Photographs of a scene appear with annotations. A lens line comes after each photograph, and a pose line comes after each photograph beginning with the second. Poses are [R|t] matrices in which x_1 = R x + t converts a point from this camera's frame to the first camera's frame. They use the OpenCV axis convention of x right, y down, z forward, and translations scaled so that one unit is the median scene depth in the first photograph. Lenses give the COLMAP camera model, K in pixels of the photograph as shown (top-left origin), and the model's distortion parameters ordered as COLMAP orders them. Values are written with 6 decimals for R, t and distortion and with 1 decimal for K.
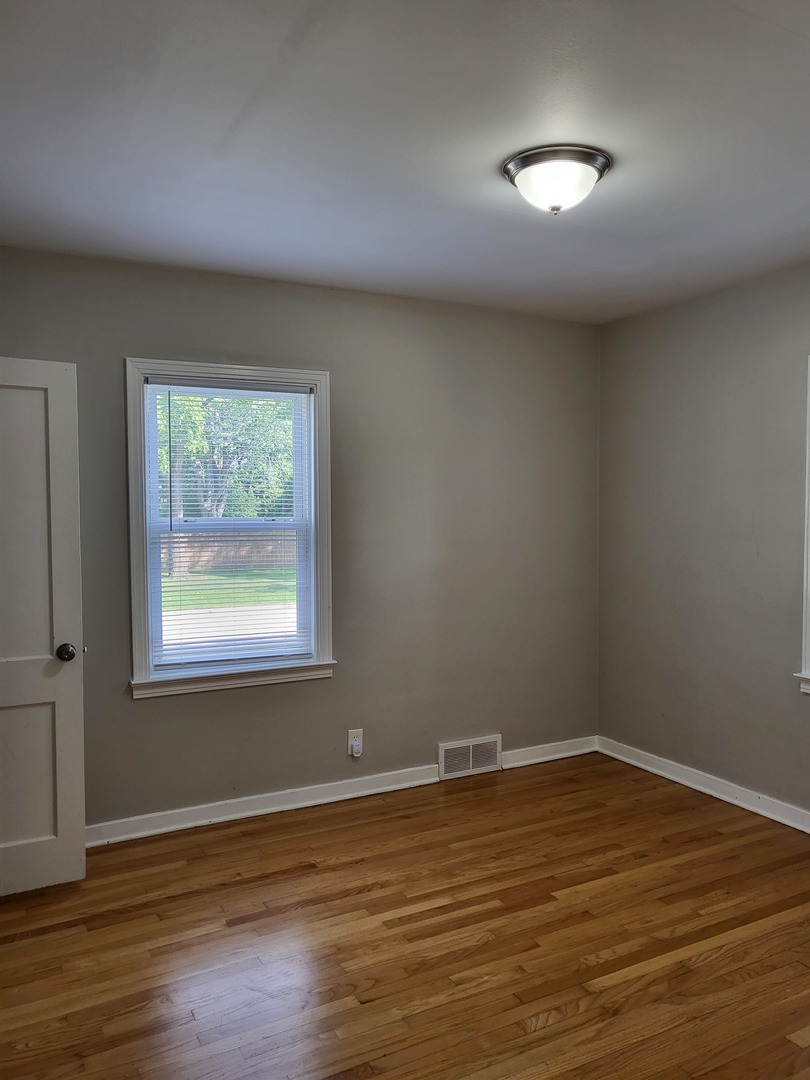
lens RADIAL K [[896.4, 0, 405.0], [0, 896.4, 540.0], [0, 0, 1]] dist [-0.035469, 0.147969]
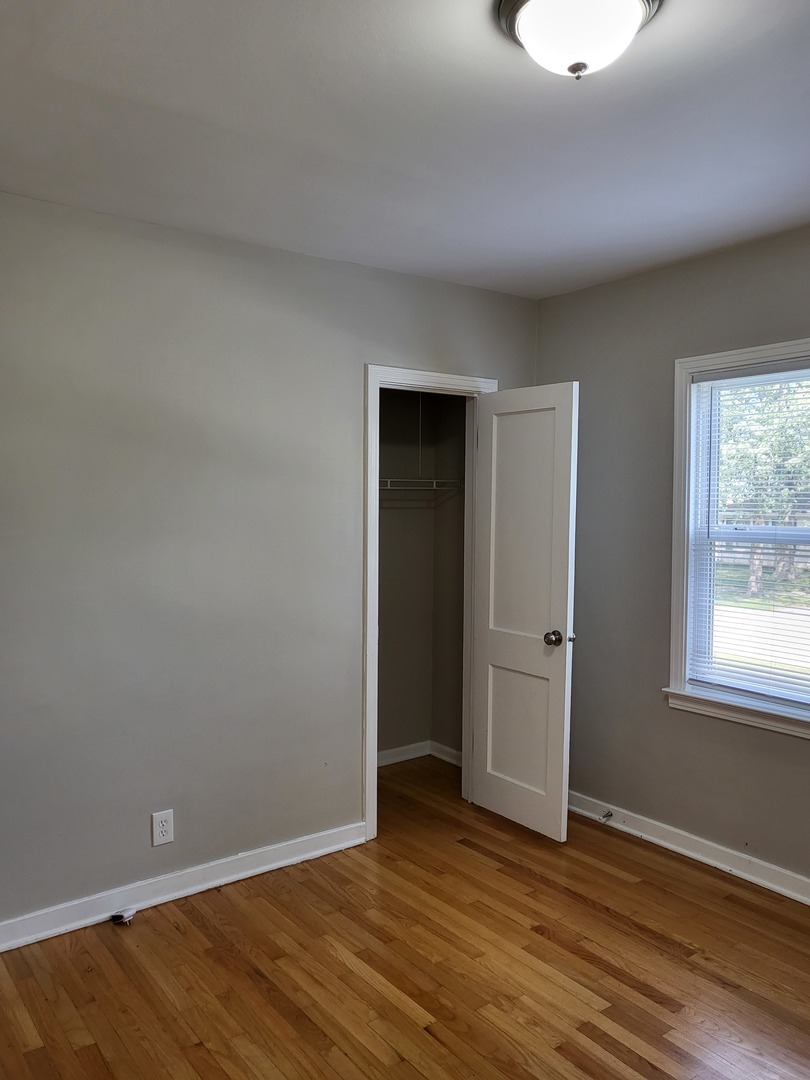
lens RADIAL K [[838.9, 0, 405.0], [0, 838.9, 540.0], [0, 0, 1]] dist [-0.004054, 0.001718]
pose [[0.108676, 0.047373, -0.992948, 0.638194], [-0.047760, 0.997959, 0.042385, -0.034191], [0.992929, 0.042817, 0.110717, 0.669097]]
